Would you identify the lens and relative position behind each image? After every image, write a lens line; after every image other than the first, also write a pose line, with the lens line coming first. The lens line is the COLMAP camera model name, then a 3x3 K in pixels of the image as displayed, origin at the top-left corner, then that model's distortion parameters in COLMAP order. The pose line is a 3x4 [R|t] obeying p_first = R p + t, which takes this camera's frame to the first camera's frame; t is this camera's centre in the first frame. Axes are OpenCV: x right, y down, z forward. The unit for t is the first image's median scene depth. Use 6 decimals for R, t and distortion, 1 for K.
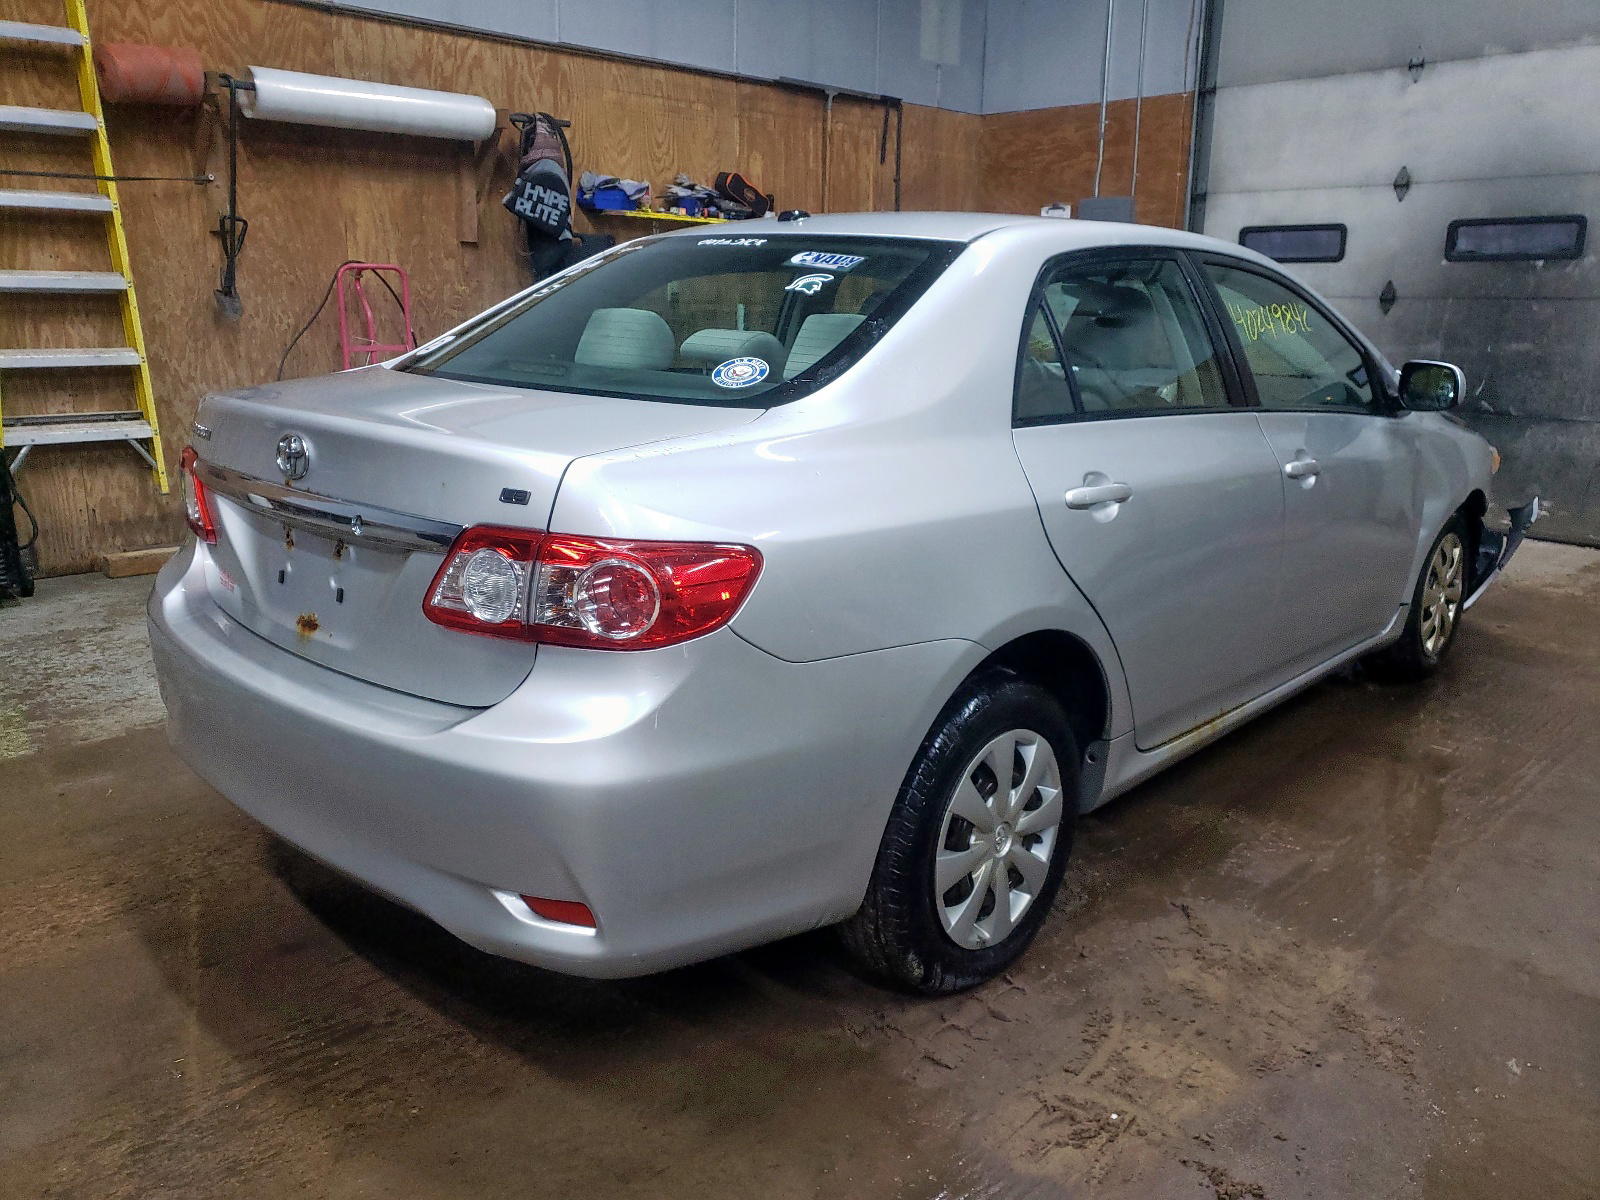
lens RADIAL K [[1185.4, 0, 801.1], [0, 1185.4, 609.4], [0, 0, 1]] dist [0.034258, -0.010949]
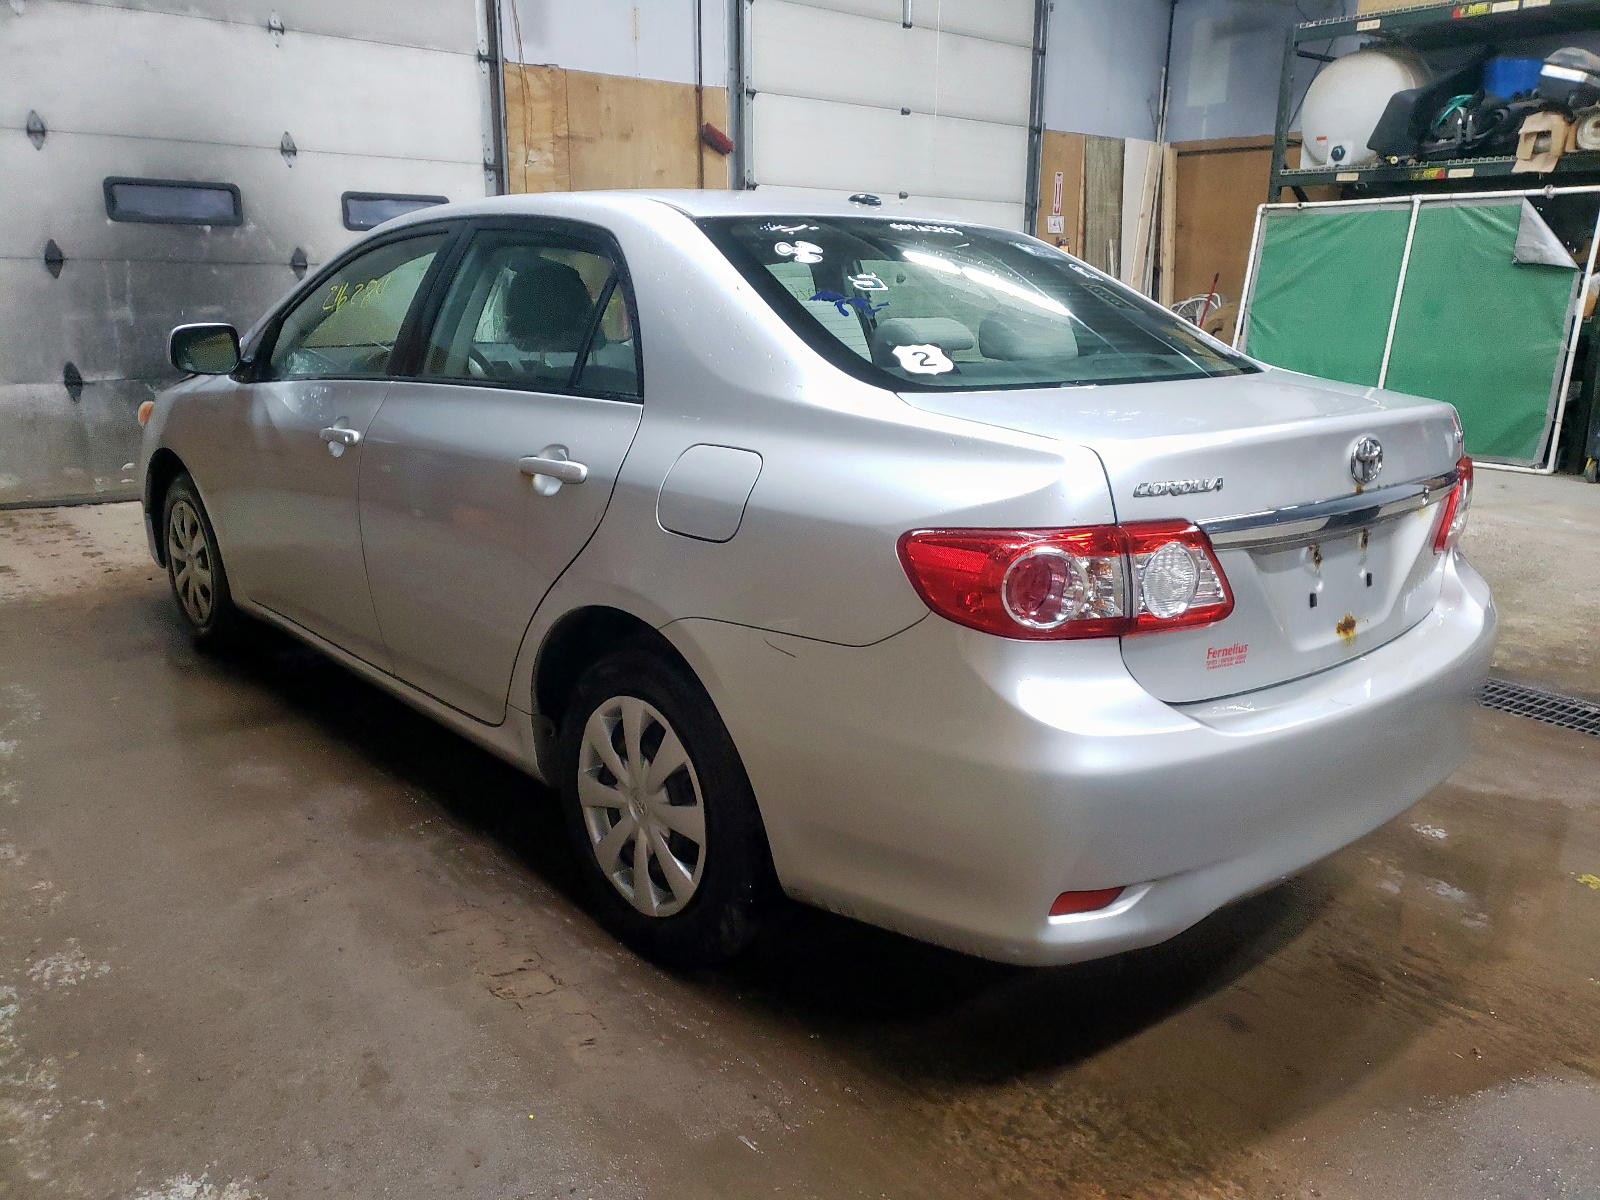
lens RADIAL K [[1201.6, 0, 799.6], [0, 1201.6, 634.6], [0, 0, 1]] dist [0.034493, -0.003317]
pose [[0.118501, -0.298190, 0.947122, -0.445451], [0.245410, 0.933047, 0.263053, -0.112459], [-0.962149, 0.201262, 0.183746, 0.389713]]
